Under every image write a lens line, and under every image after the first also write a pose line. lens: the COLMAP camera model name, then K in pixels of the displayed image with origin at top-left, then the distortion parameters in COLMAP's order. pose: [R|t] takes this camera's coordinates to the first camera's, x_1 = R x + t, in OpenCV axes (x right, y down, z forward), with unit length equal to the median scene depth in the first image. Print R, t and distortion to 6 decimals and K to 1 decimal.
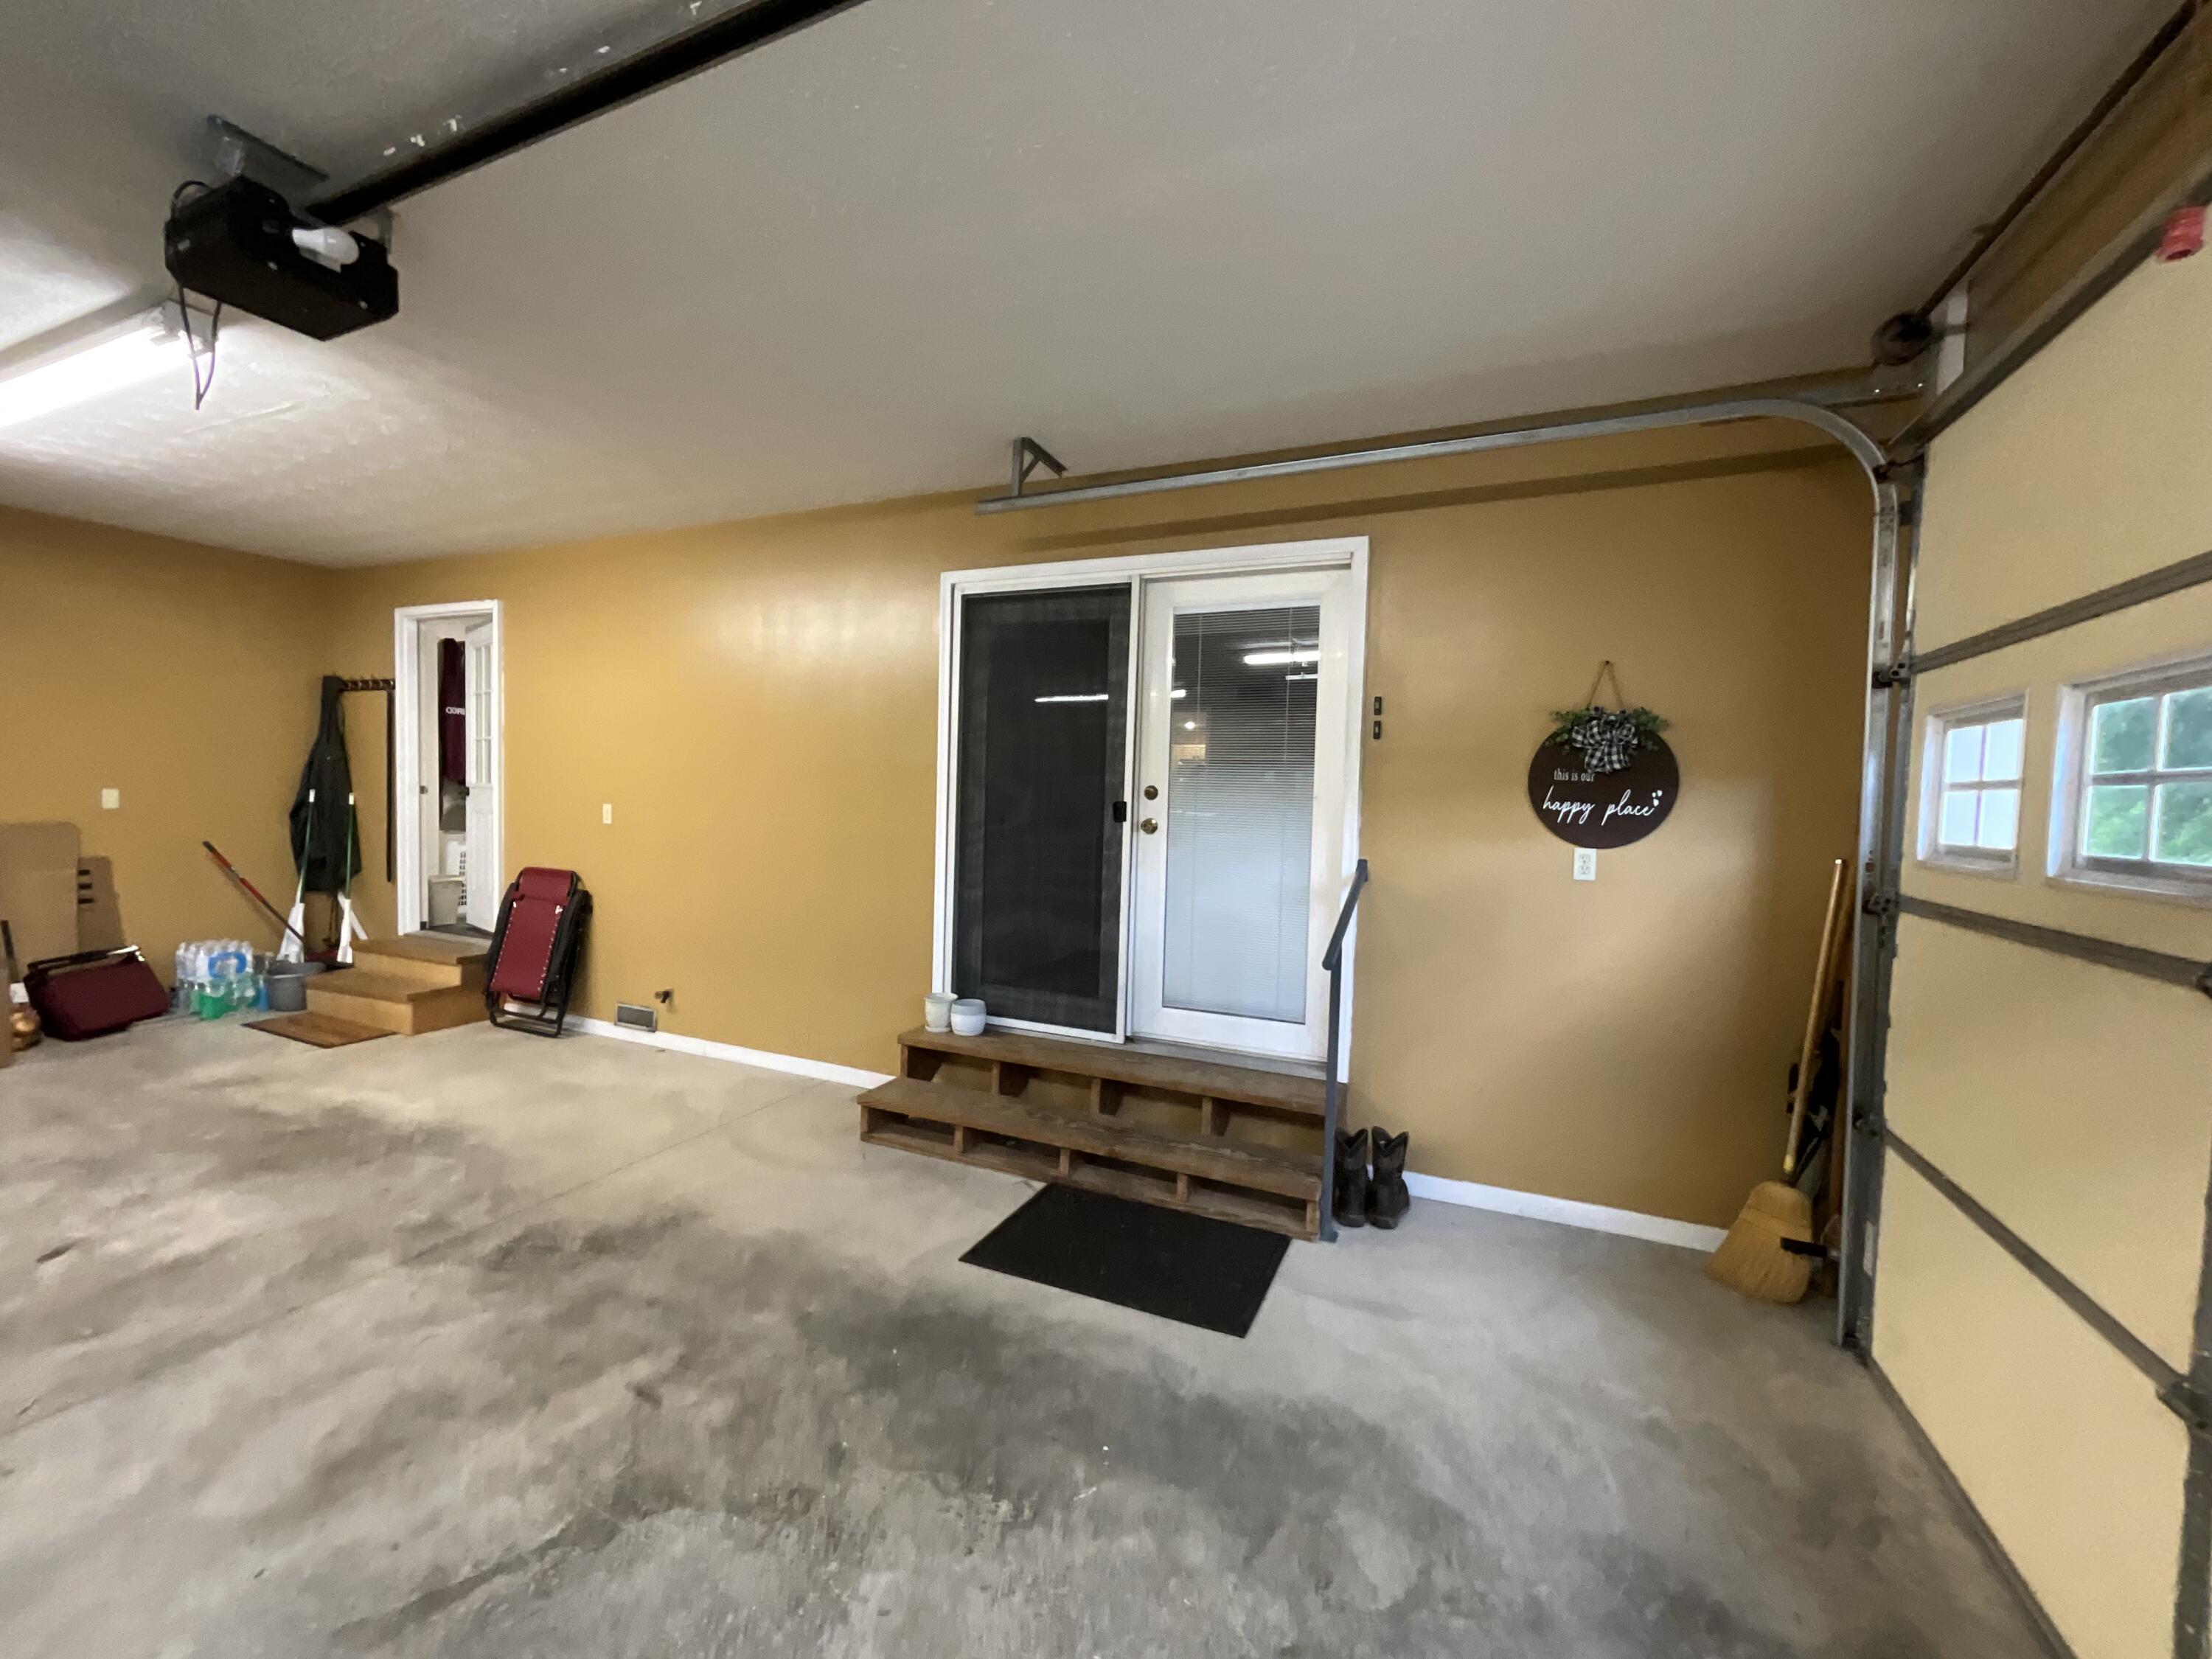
lens RADIAL K [[894.2, 0, 1106.0], [0, 894.2, 829.5], [0, 0, 1]] dist [-0.001973, -0.000527]
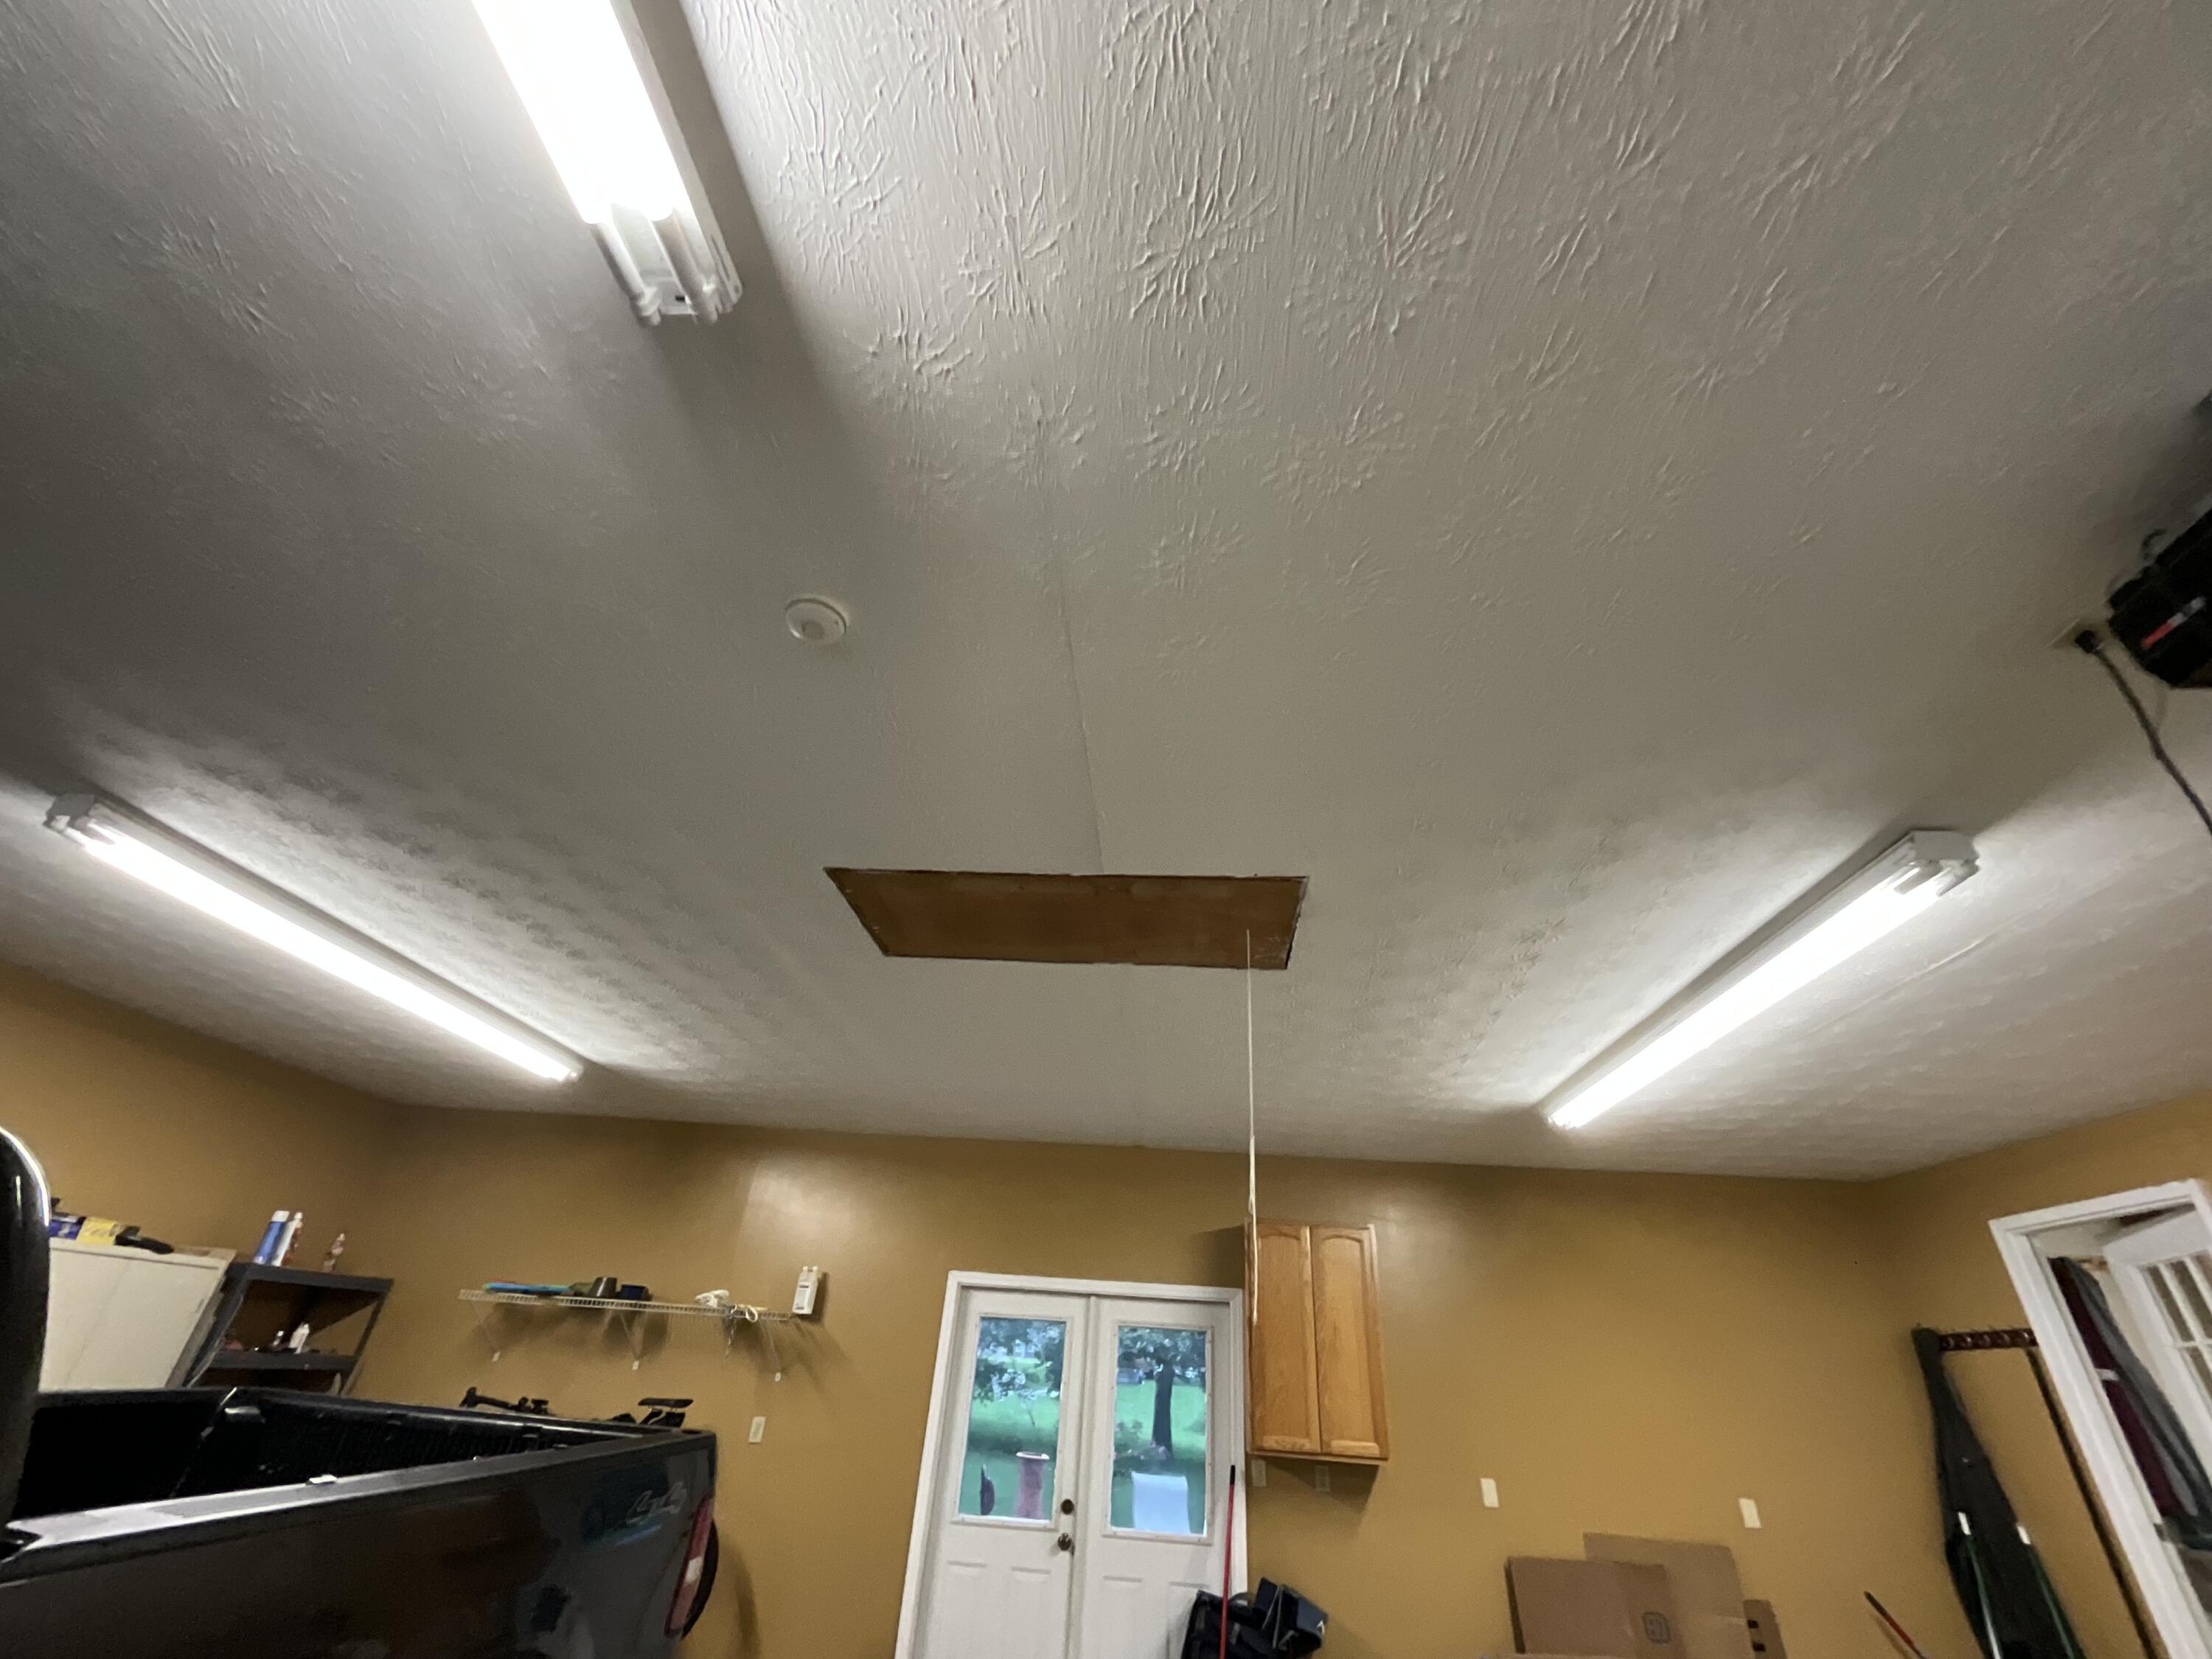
lens RADIAL K [[894.2, 0, 1106.0], [0, 894.2, 829.5], [0, 0, 1]] dist [-0.001973, -0.000527]
pose [[0.346734, -0.505029, -0.790393, -0.298374], [-0.087788, 0.821497, -0.563415, -0.033071], [0.933846, 0.264743, 0.240505, 0.052558]]
